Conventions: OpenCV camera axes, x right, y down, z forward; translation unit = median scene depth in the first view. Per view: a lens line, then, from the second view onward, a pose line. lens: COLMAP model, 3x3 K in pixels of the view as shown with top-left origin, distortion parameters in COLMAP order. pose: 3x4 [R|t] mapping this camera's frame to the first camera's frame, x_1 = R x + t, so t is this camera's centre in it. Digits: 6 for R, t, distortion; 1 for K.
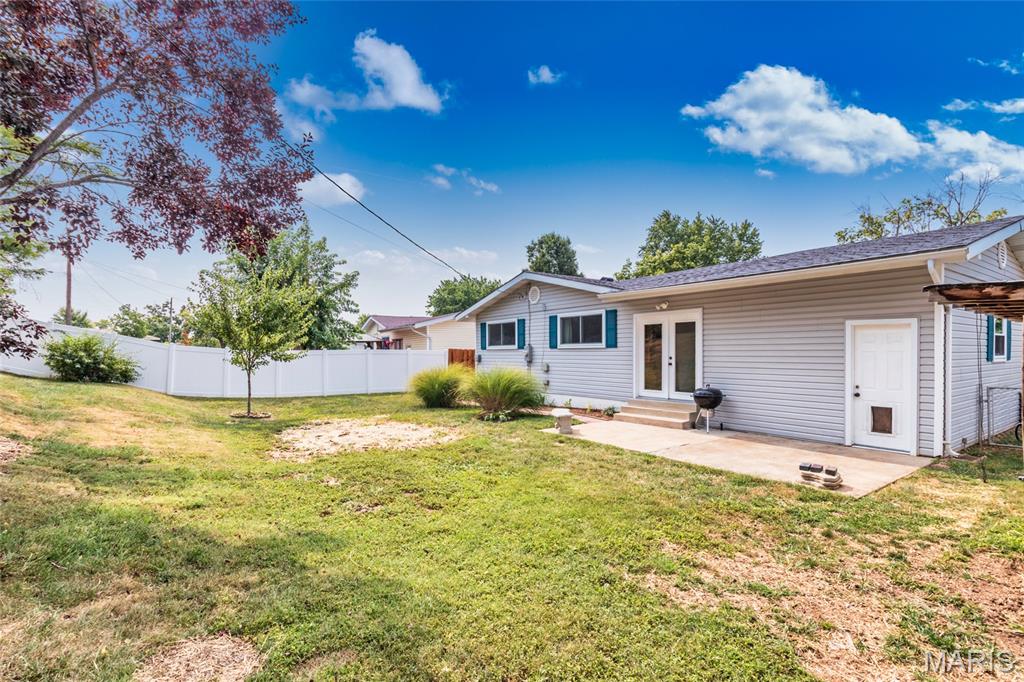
lens RADIAL K [[485.4, 0, 508.5], [0, 485.4, 358.3], [0, 0, 1]] dist [-0.003535, -0.002777]
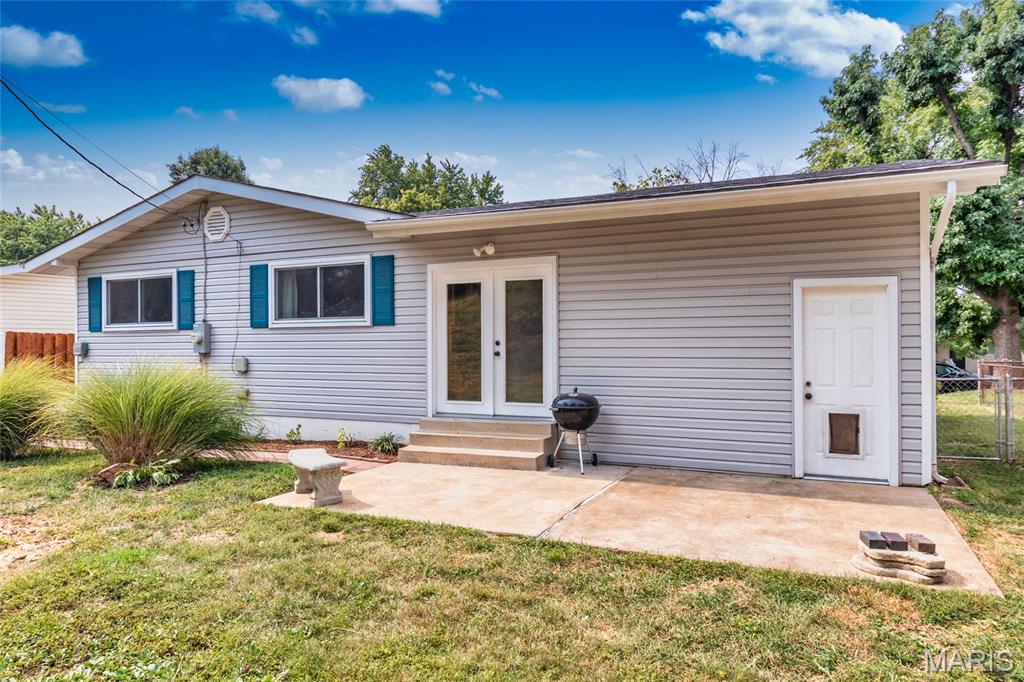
lens RADIAL K [[667.9, 0, 510.4], [0, 667.9, 341.4], [0, 0, 1]] dist [0.000083, -0.002870]
pose [[0.863483, 0.003040, 0.504368, -0.045083], [0.007510, 0.999794, -0.018883, 0.012036], [-0.504321, 0.020093, 0.863282, 0.313287]]
